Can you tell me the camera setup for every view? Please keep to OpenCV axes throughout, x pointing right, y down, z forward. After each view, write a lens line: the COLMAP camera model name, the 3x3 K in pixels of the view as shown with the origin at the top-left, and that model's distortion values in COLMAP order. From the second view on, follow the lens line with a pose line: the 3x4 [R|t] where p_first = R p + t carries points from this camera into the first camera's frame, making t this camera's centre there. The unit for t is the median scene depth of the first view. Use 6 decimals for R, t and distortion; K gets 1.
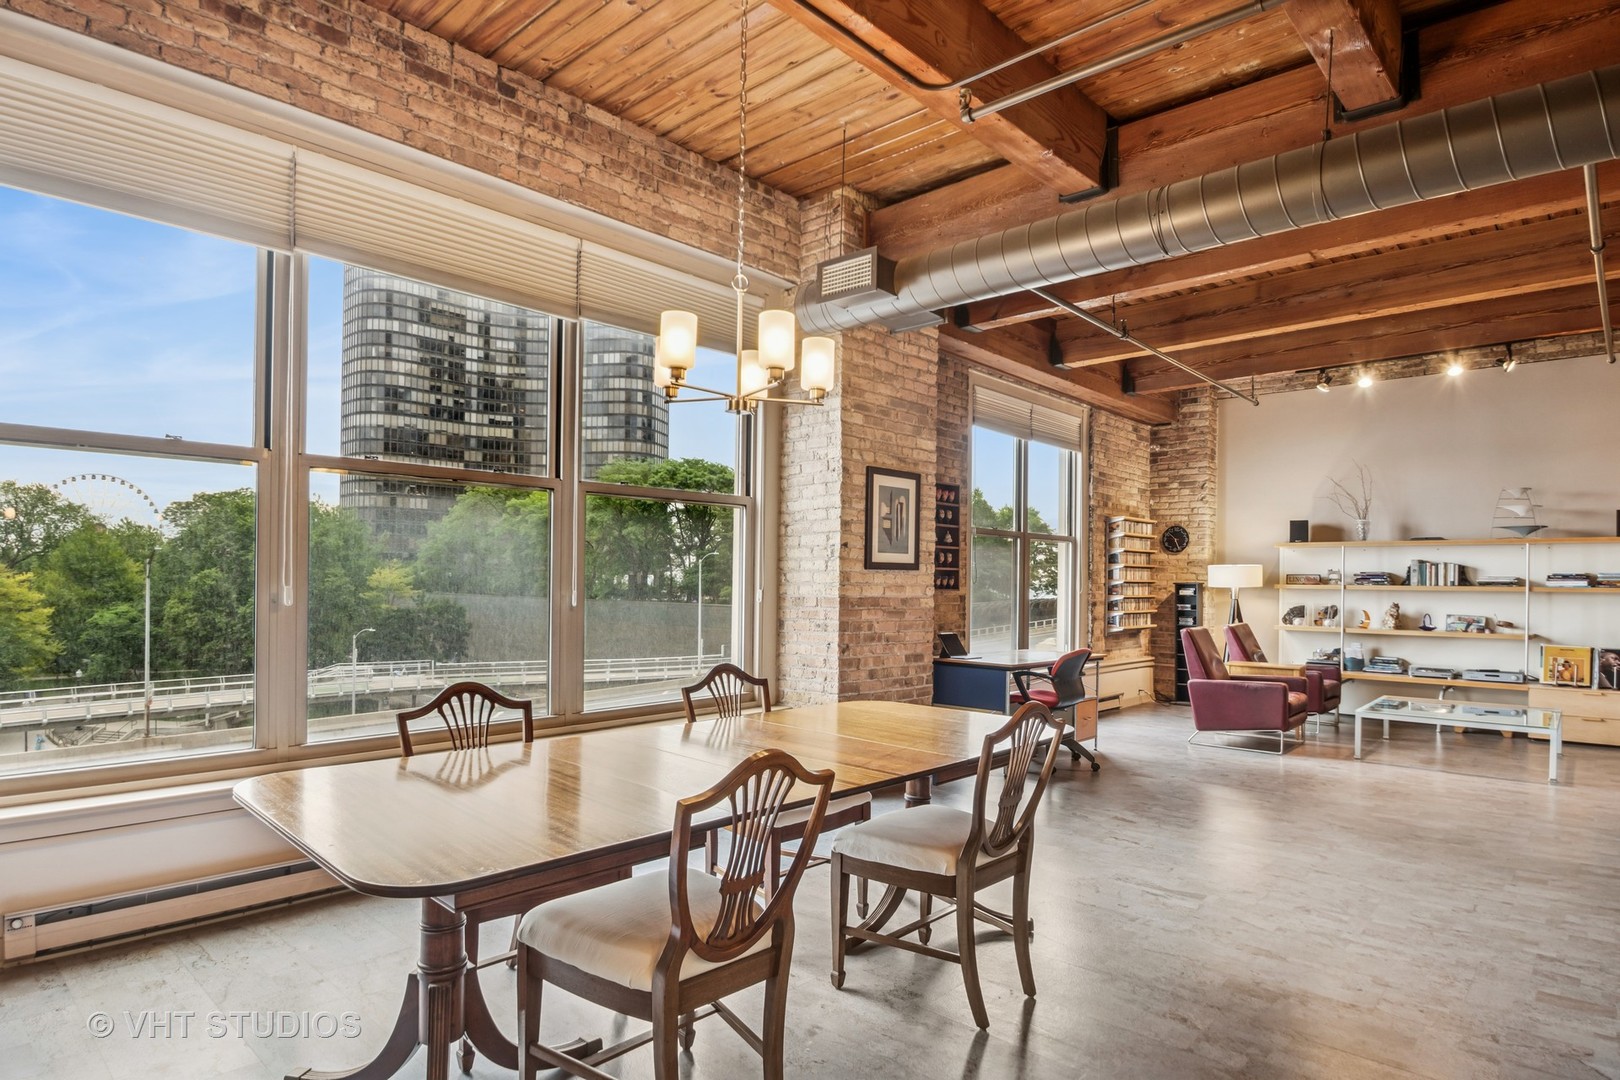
lens RADIAL K [[909.0, 0, 815.5], [0, 909.0, 578.1], [0, 0, 1]] dist [-0.004137, -0.017493]
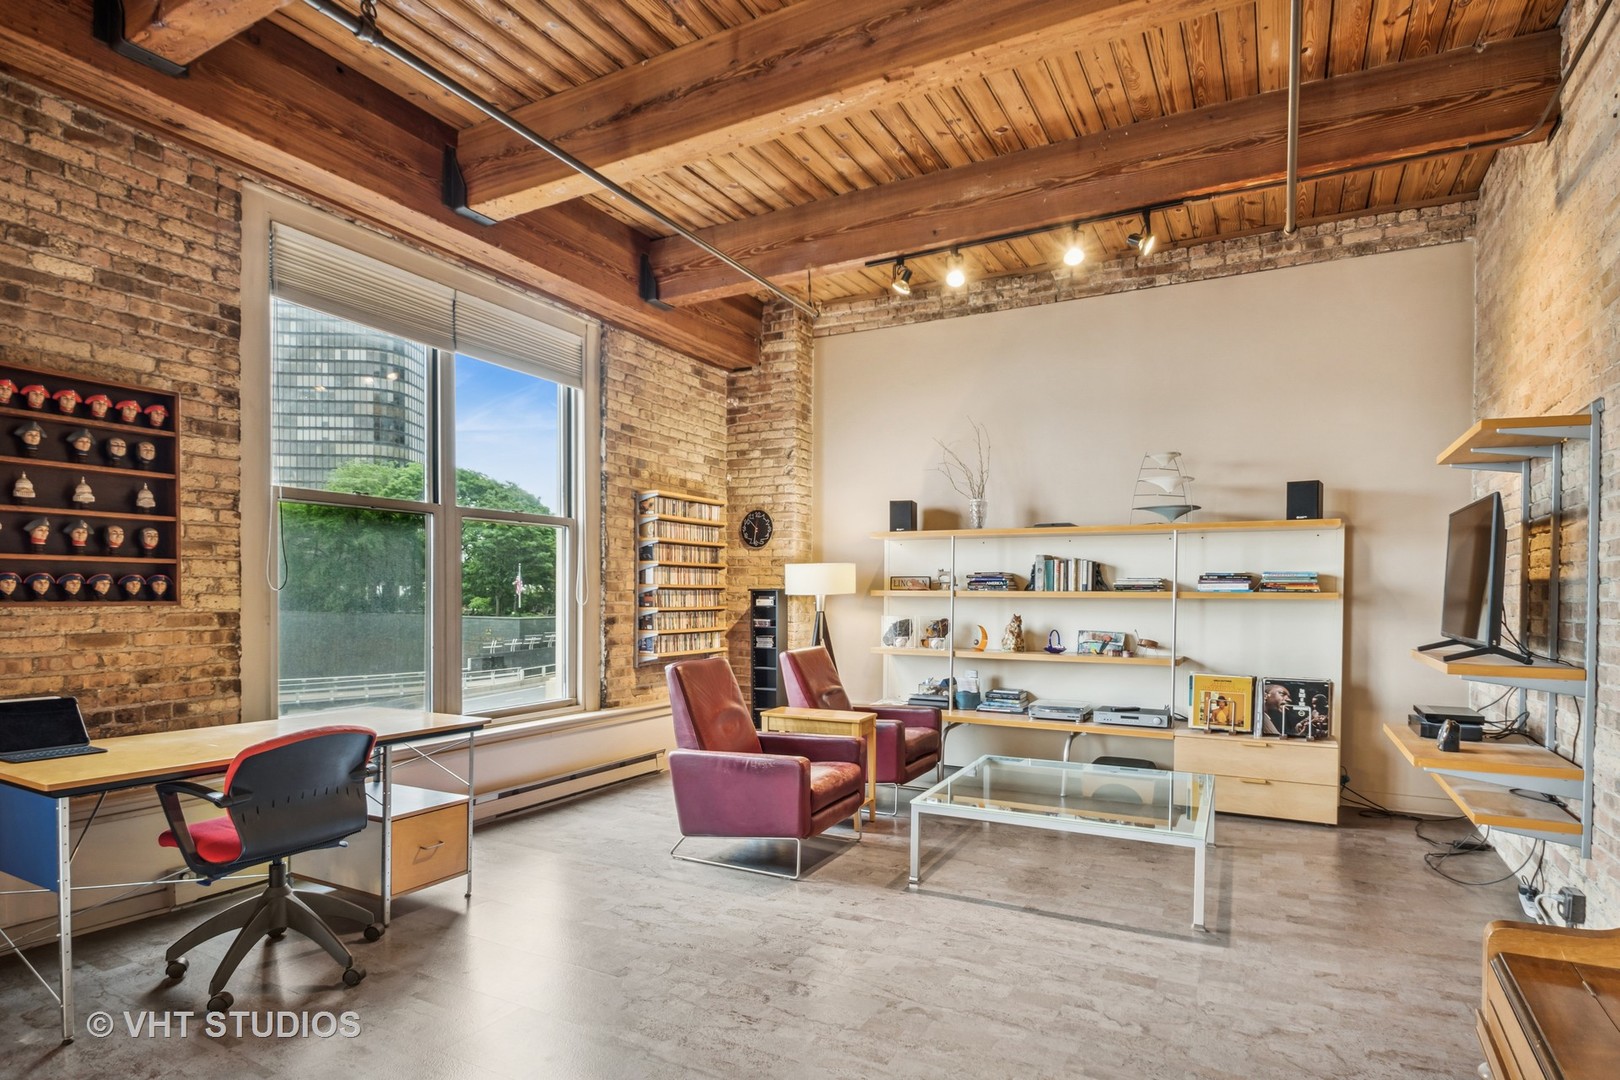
lens RADIAL K [[850.1, 0, 824.8], [0, 850.1, 609.5], [0, 0, 1]] dist [-0.001916, -0.012706]
pose [[0.968102, -0.009766, 0.250367, 0.303753], [0.003522, 0.999672, 0.025376, 0.005024], [-0.250533, -0.023684, 0.967818, 0.358733]]
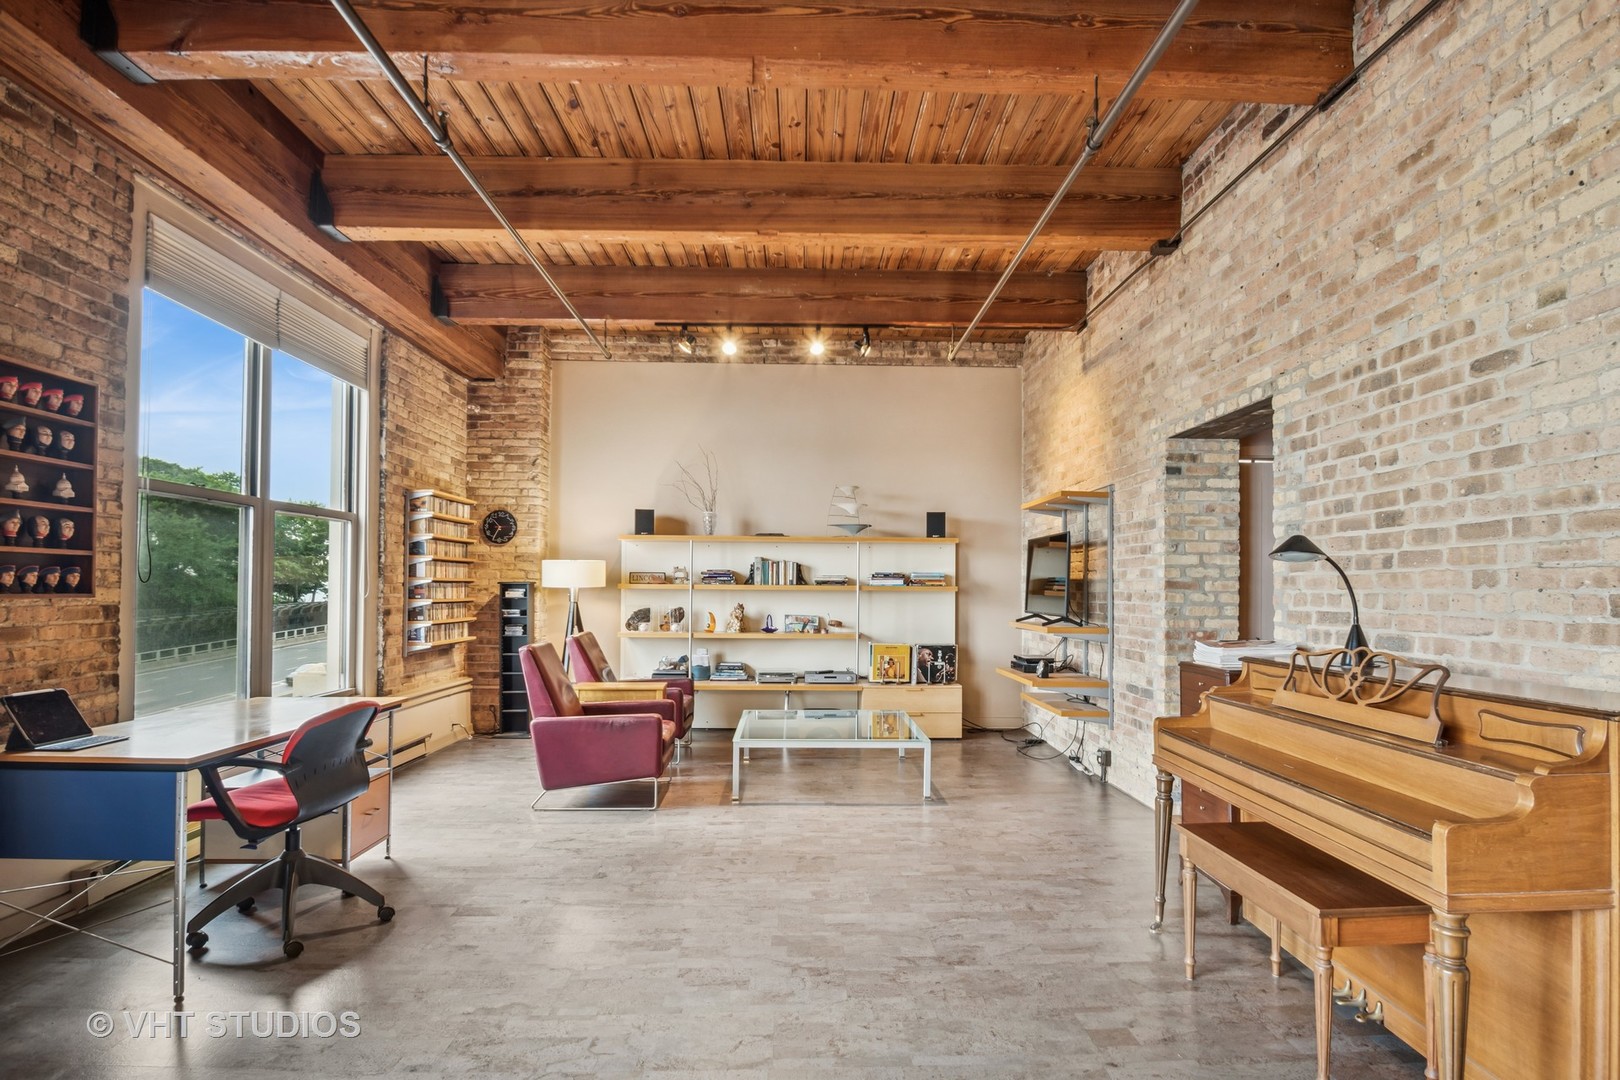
lens RADIAL K [[831.9, 0, 823.2], [0, 831.9, 577.6], [0, 0, 1]] dist [-0.001793, -0.012450]
pose [[0.714083, 0.003886, 0.700050, 0.100044], [-0.001941, 0.999992, -0.003572, 0.003519], [-0.700059, 0.001192, 0.714084, 0.313943]]
